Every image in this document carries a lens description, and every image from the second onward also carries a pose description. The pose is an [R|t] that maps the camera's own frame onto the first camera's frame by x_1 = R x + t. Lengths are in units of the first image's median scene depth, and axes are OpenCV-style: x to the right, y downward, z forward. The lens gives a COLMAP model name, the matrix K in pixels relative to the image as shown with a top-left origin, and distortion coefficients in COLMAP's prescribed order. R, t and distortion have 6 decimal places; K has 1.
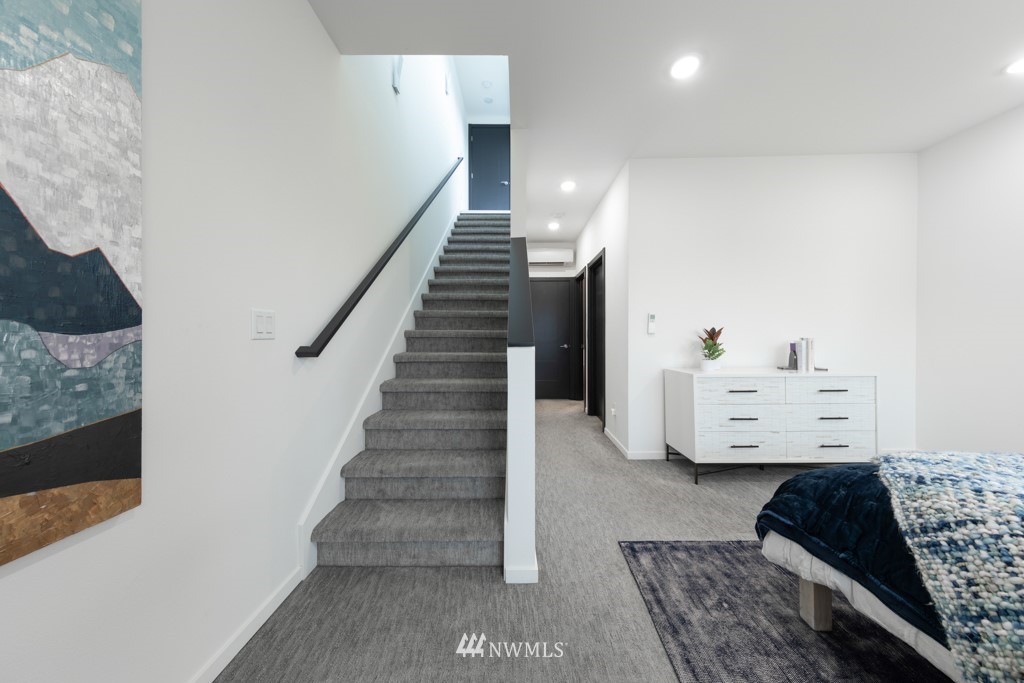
lens RADIAL K [[326.1, 0, 509.5], [0, 326.1, 342.1], [0, 0, 1]] dist [-0.001681, -0.000632]
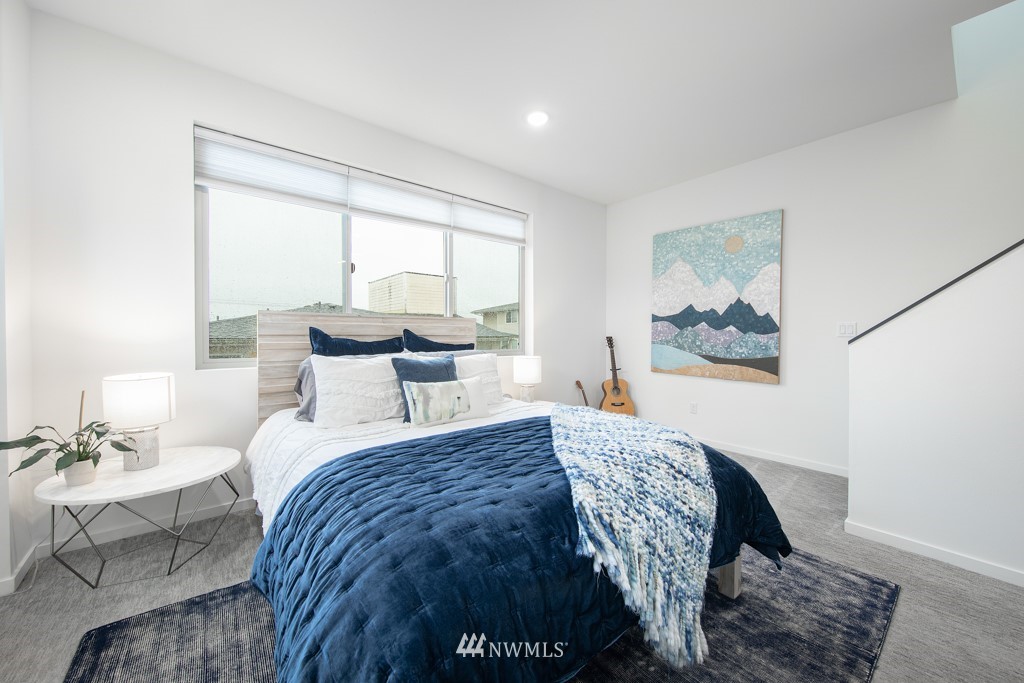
lens RADIAL K [[383.9, 0, 519.1], [0, 383.9, 335.2], [0, 0, 1]] dist [-0.002800, -0.000296]
pose [[-0.761295, 0.003594, -0.648396, 2.866168], [-0.012102, 0.999732, 0.019750, -0.051870], [0.648293, 0.022882, -0.761047, 1.852551]]
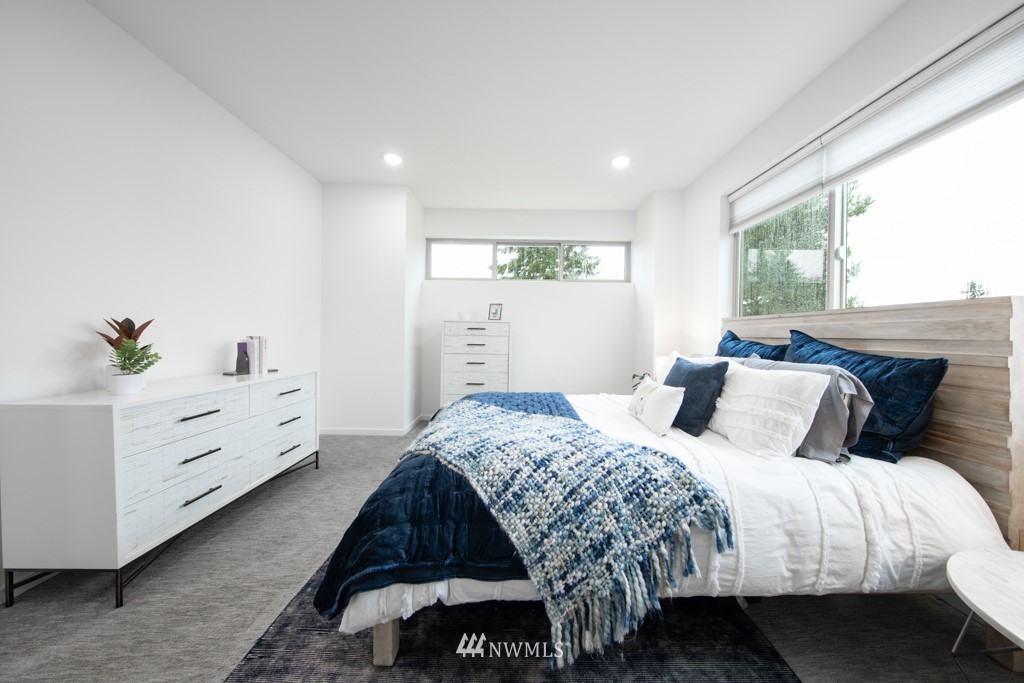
lens RADIAL K [[326.1, 0, 514.5], [0, 326.1, 336.9], [0, 0, 1]] dist [-0.001681, -0.000632]
pose [[-0.023572, -0.000313, 0.999722, 0.046908], [0.010195, 0.999948, 0.000553, -0.012835], [-0.999670, 0.010206, -0.023568, 0.803600]]
